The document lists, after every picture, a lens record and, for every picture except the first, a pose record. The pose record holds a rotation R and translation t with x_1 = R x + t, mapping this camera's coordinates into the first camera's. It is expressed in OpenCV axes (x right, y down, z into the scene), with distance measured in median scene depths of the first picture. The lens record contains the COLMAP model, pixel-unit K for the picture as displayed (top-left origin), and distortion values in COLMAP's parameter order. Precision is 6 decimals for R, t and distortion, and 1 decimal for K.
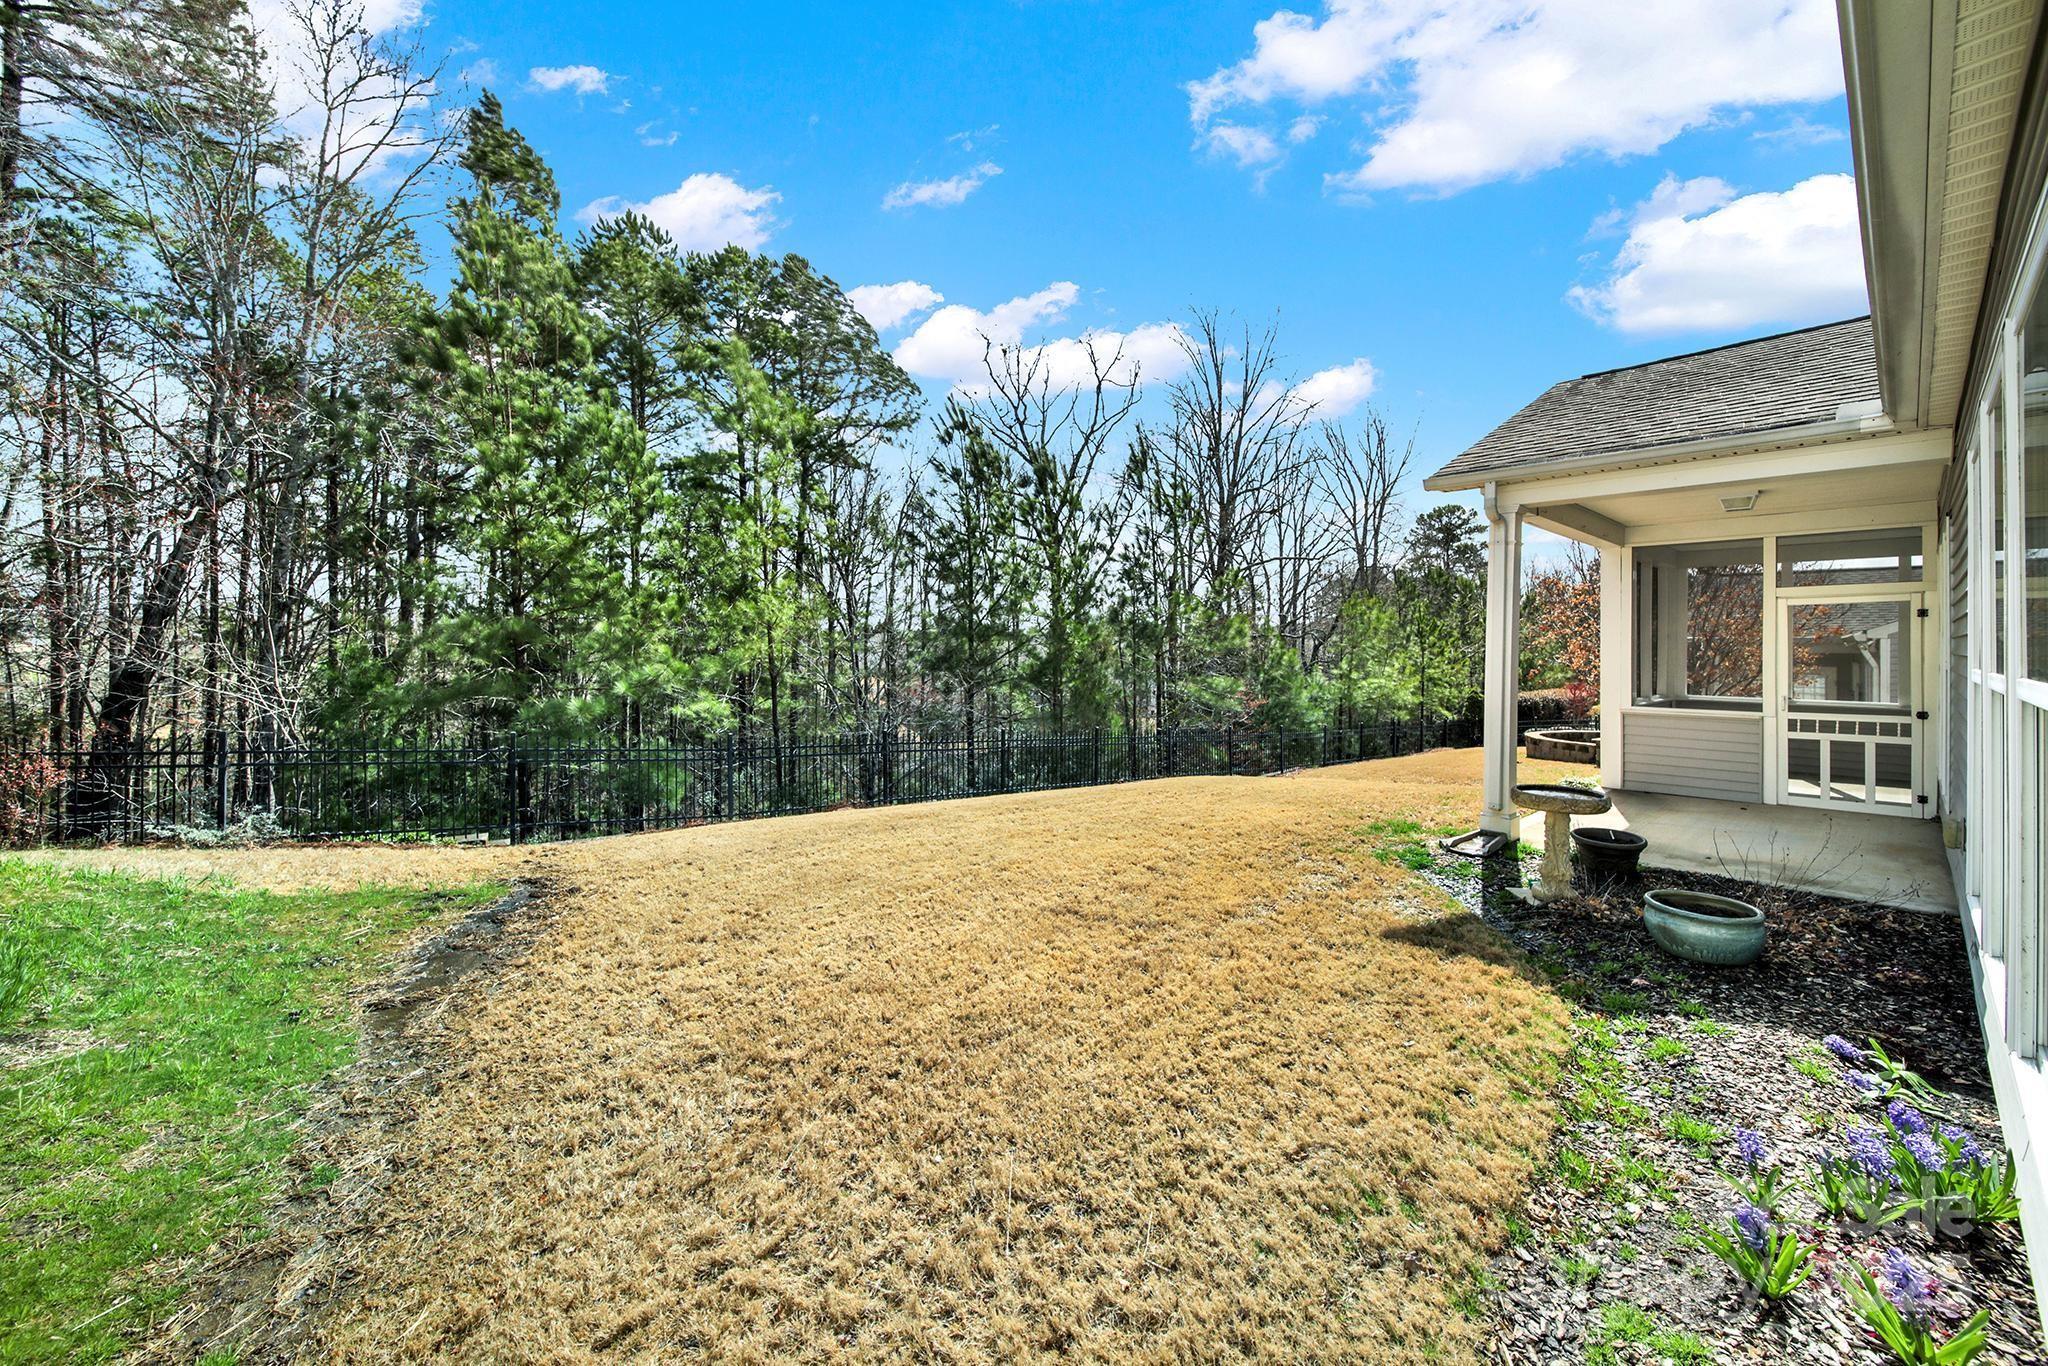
lens RADIAL K [[745.3, 0, 1020.8], [0, 745.3, 678.0], [0, 0, 1]] dist [-0.000375, -0.000062]
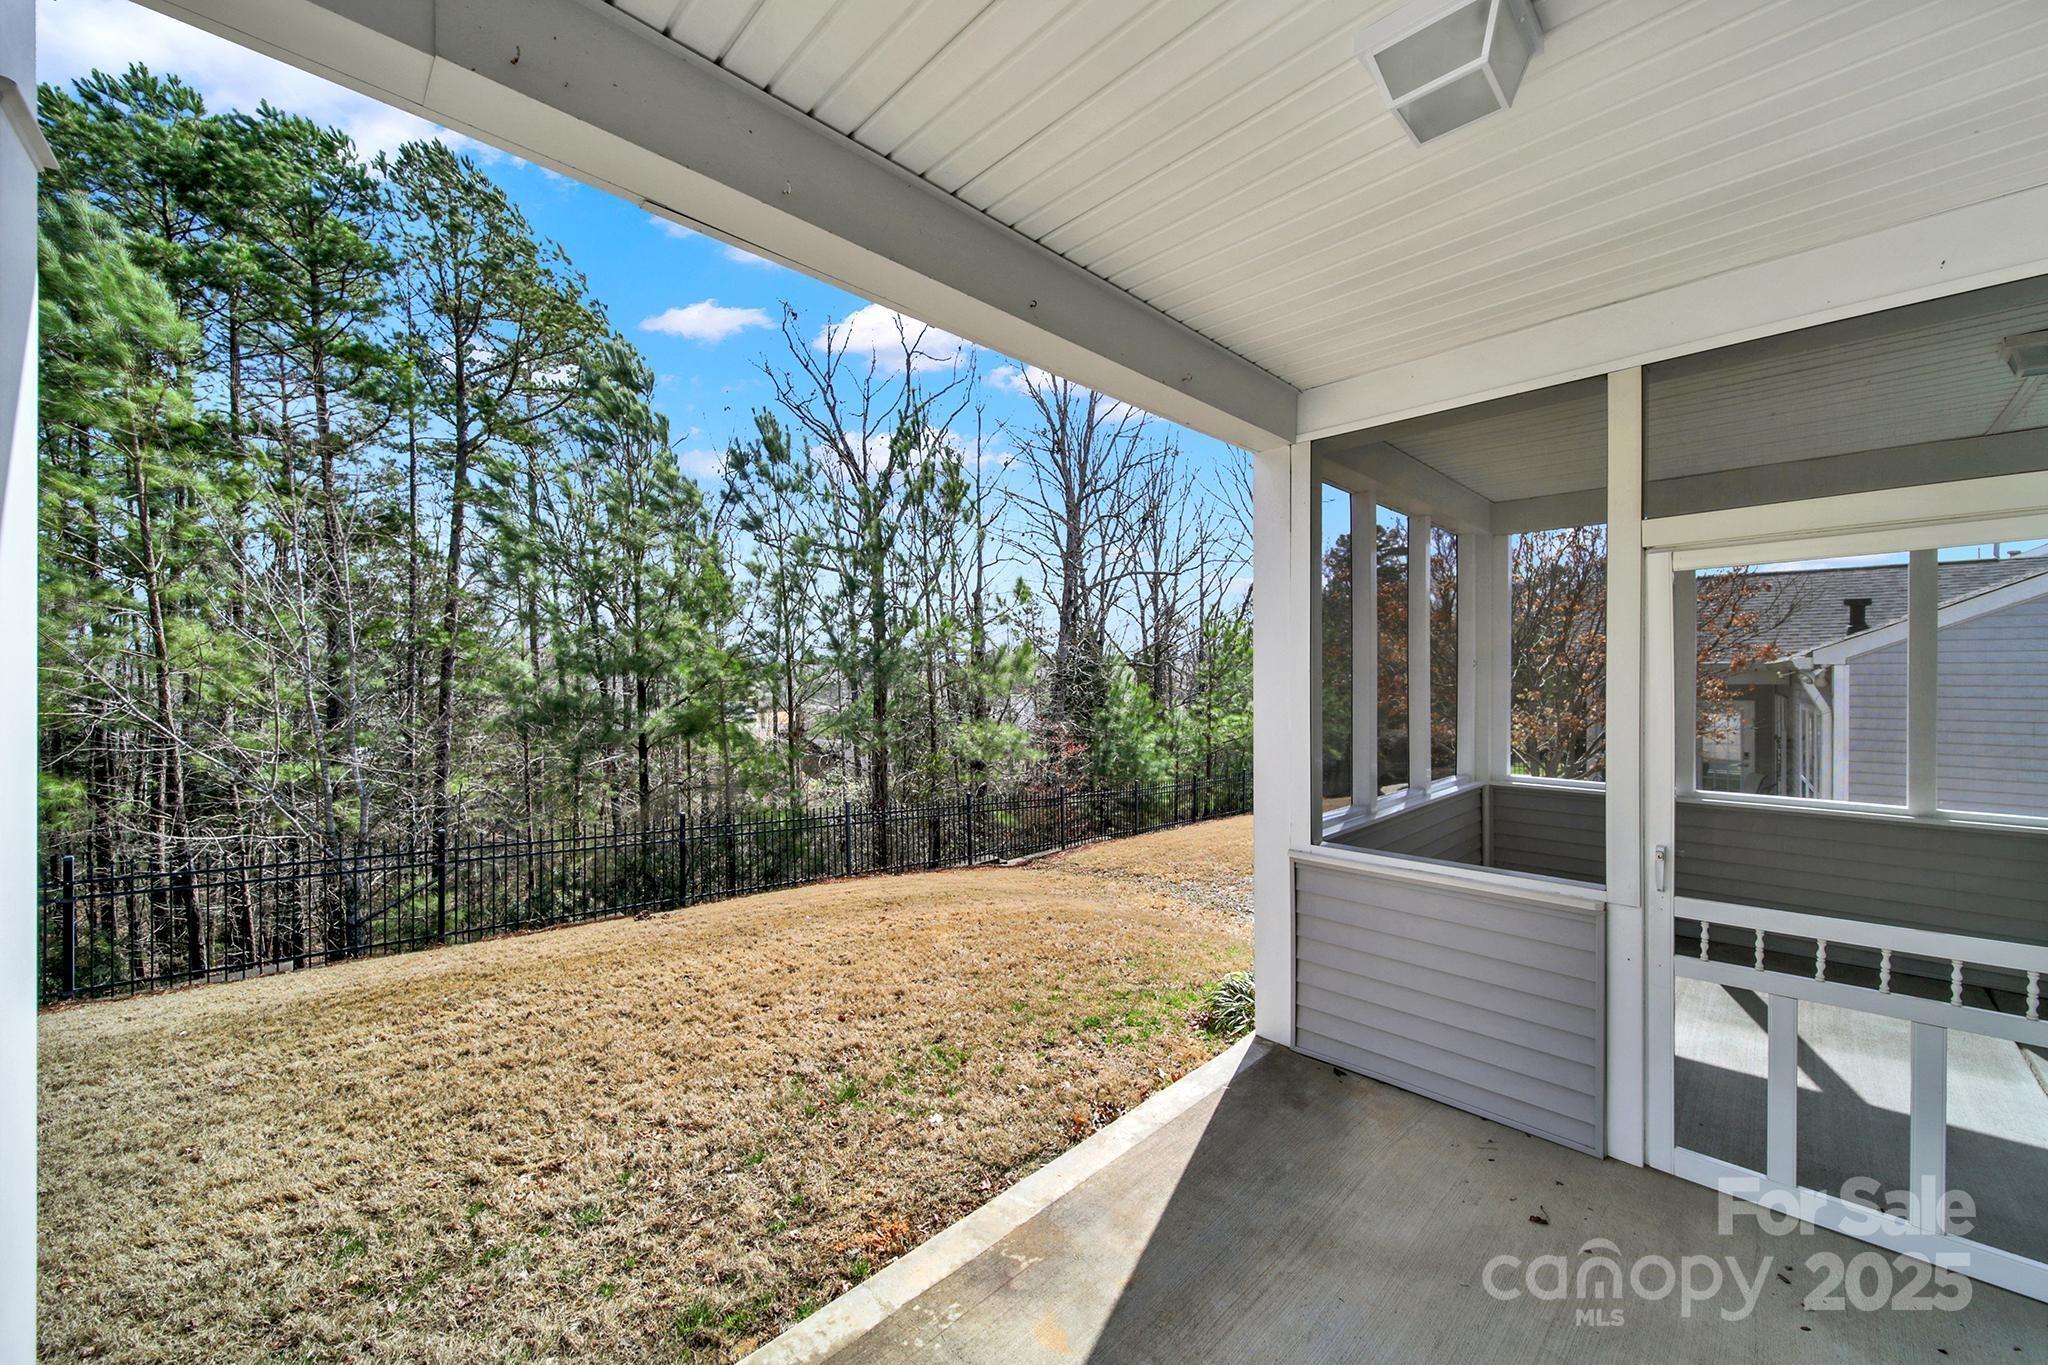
lens RADIAL K [[745.3, 0, 1020.8], [0, 745.3, 677.5], [0, 0, 1]] dist [-0.000375, -0.000062]
pose [[0.998146, 0.000126, 0.060858, 0.438413], [0.001713, 0.999543, -0.030178, -0.024840], [-0.060834, 0.030226, 0.997690, 0.419970]]
